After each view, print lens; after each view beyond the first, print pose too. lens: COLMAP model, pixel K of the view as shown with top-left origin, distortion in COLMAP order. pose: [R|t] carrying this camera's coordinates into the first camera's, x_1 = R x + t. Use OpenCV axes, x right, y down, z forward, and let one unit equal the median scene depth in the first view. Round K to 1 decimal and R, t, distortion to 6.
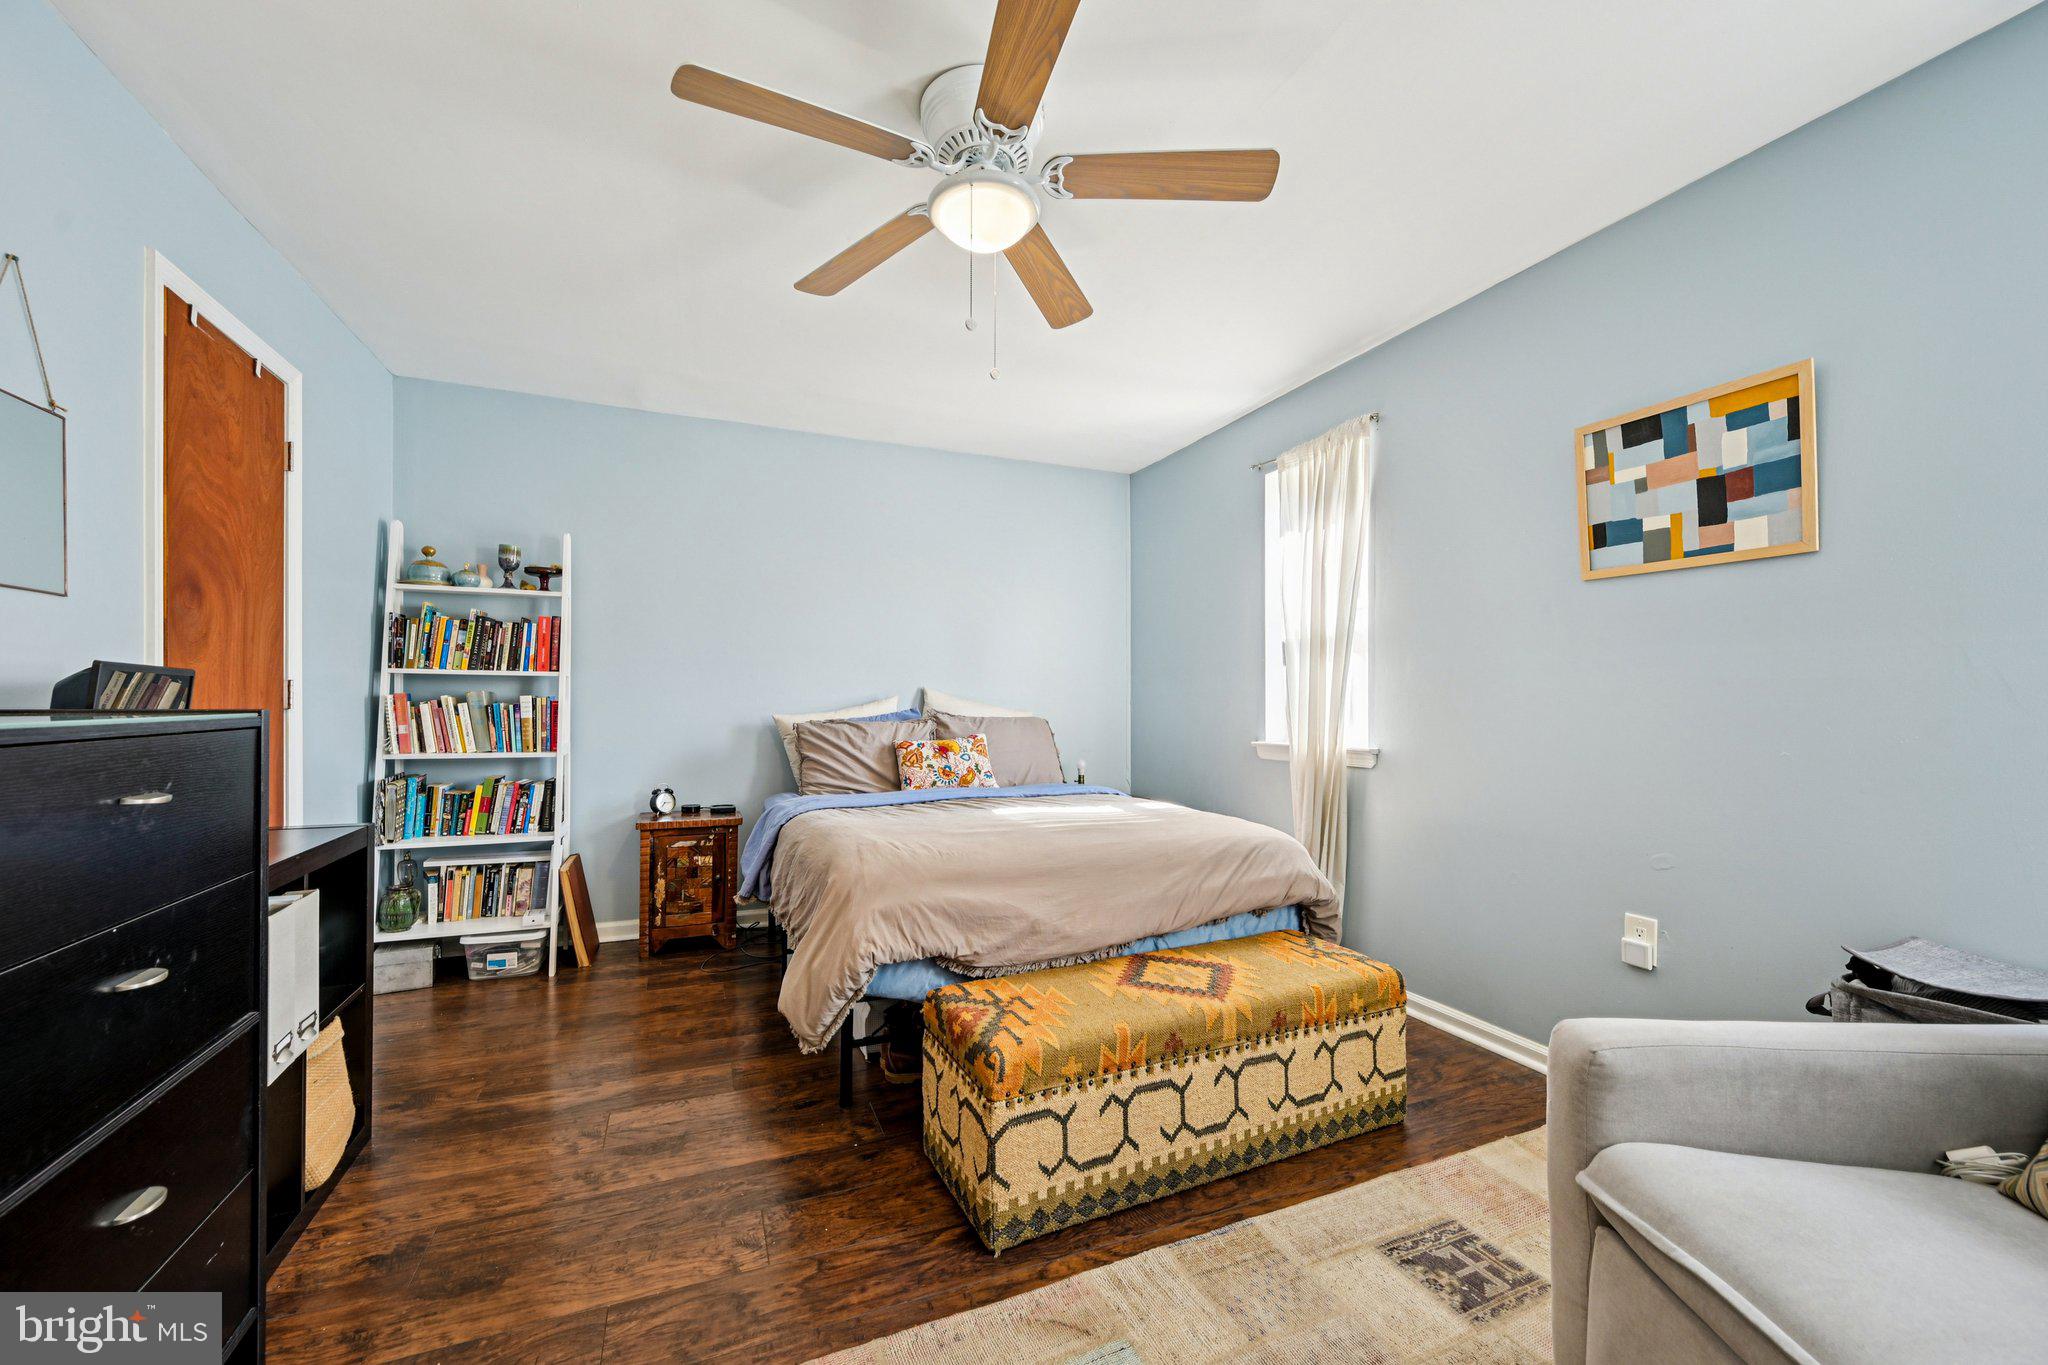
lens RADIAL K [[801.8, 0, 1031.3], [0, 801.8, 700.6], [0, 0, 1]] dist [0.000289, 0.000010]
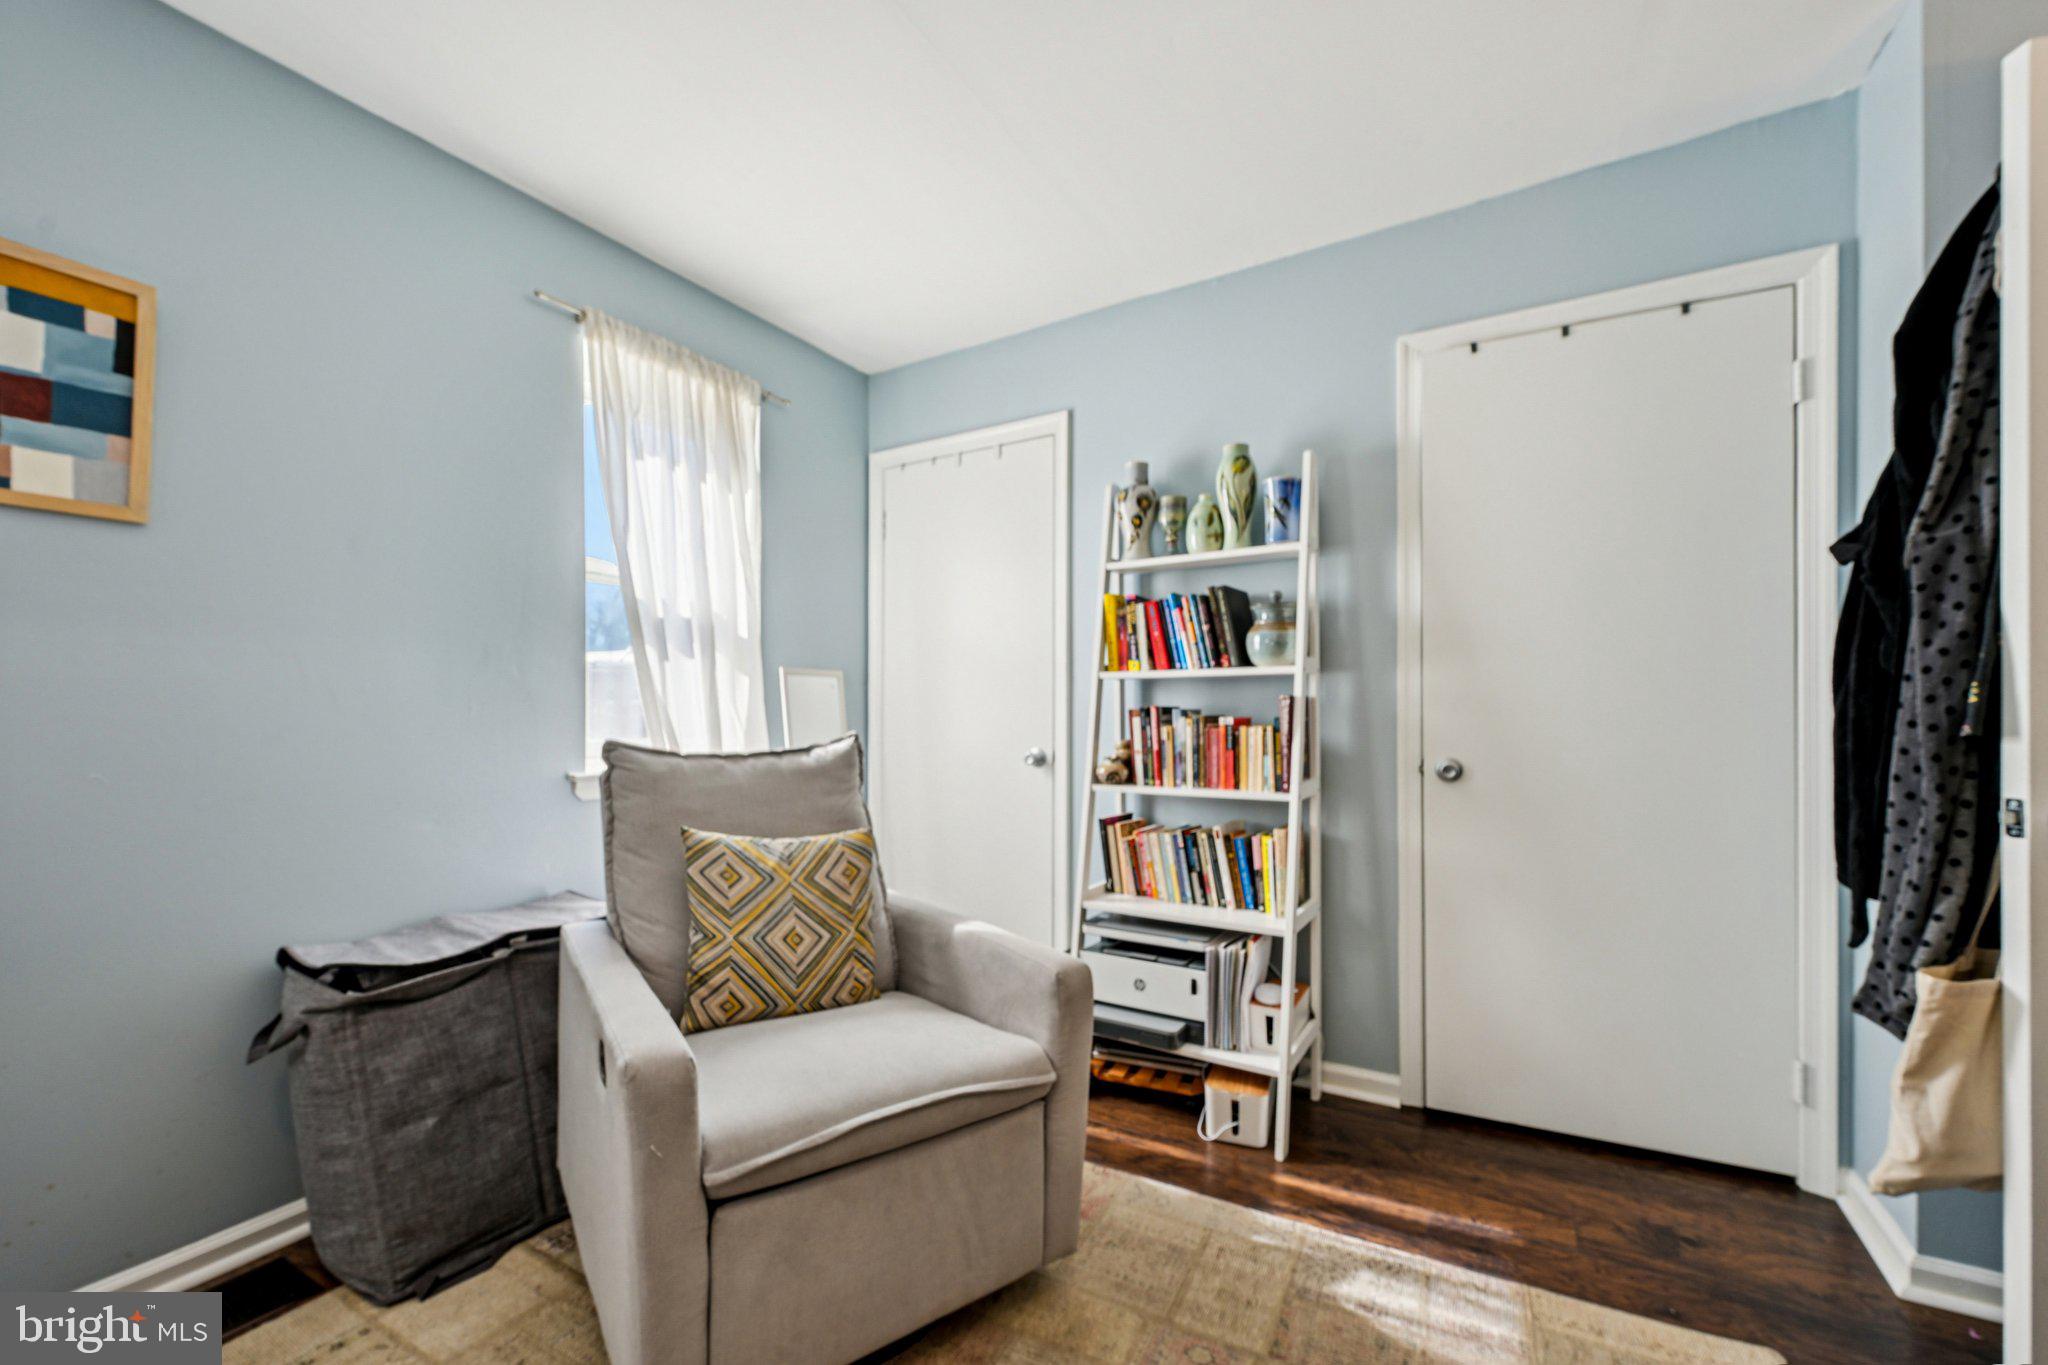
lens RADIAL K [[823.2, 0, 1022.0], [0, 823.2, 716.8], [0, 0, 1]] dist [0.009118, 0.000127]
pose [[-0.589724, -0.002871, 0.807600, -0.208494], [0.000212, 0.999993, 0.003710, 0.005889], [-0.807605, 0.002359, -0.589719, 0.706010]]
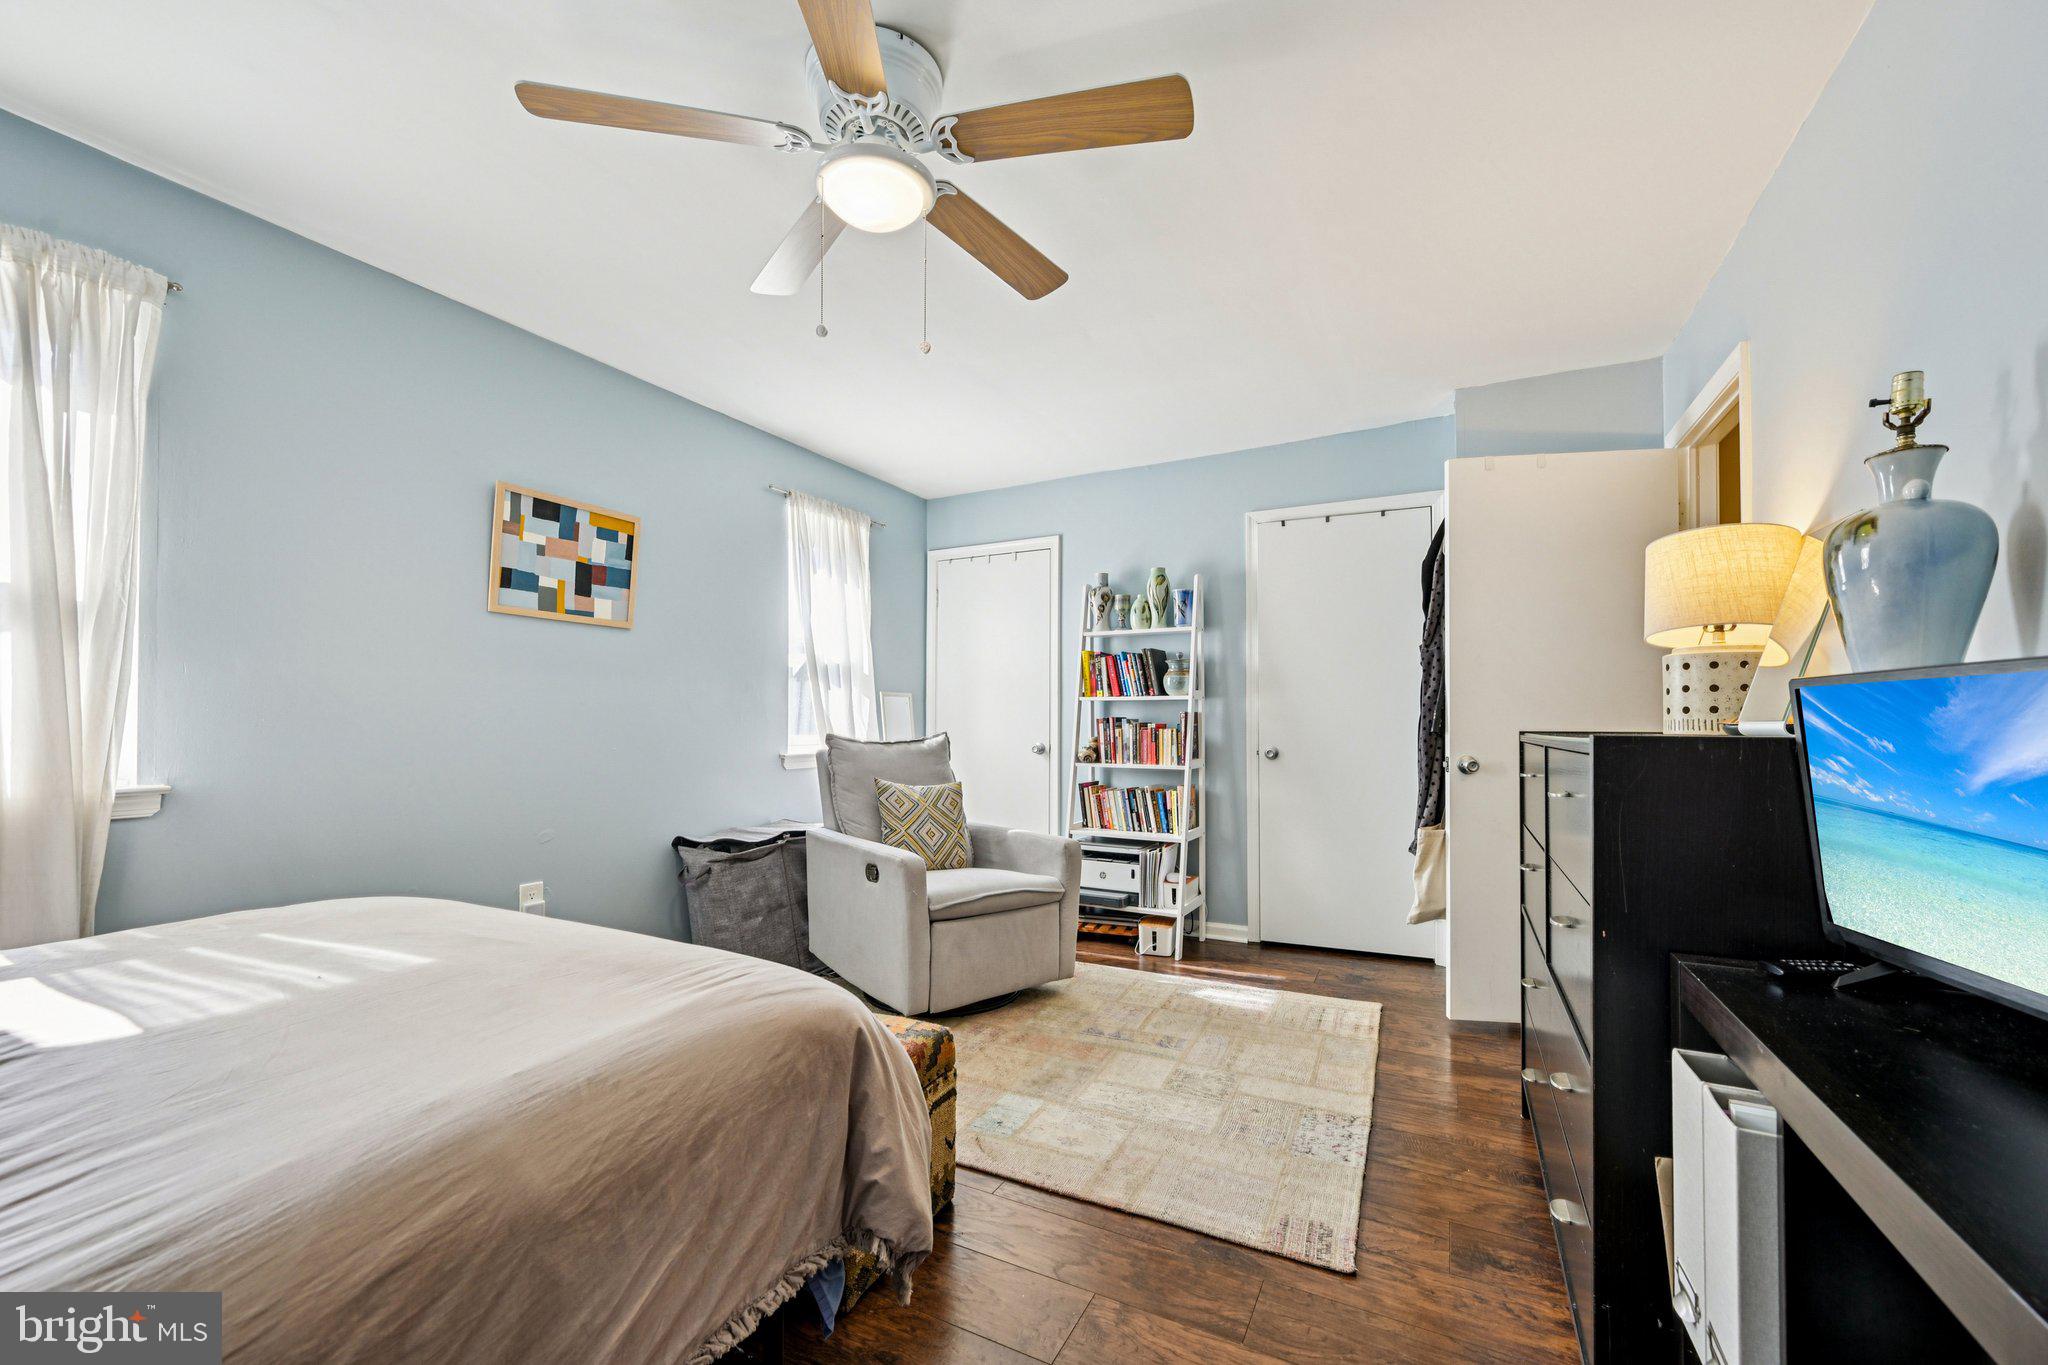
lens RADIAL K [[801.8, 0, 1031.3], [0, 801.8, 700.6], [0, 0, 1]] dist [0.000289, 0.000010]
pose [[-0.634180, 0.016964, 0.772999, -0.794512], [-0.004151, 0.999670, -0.025345, 0.005293], [-0.773174, -0.019282, -0.633901, 1.287059]]
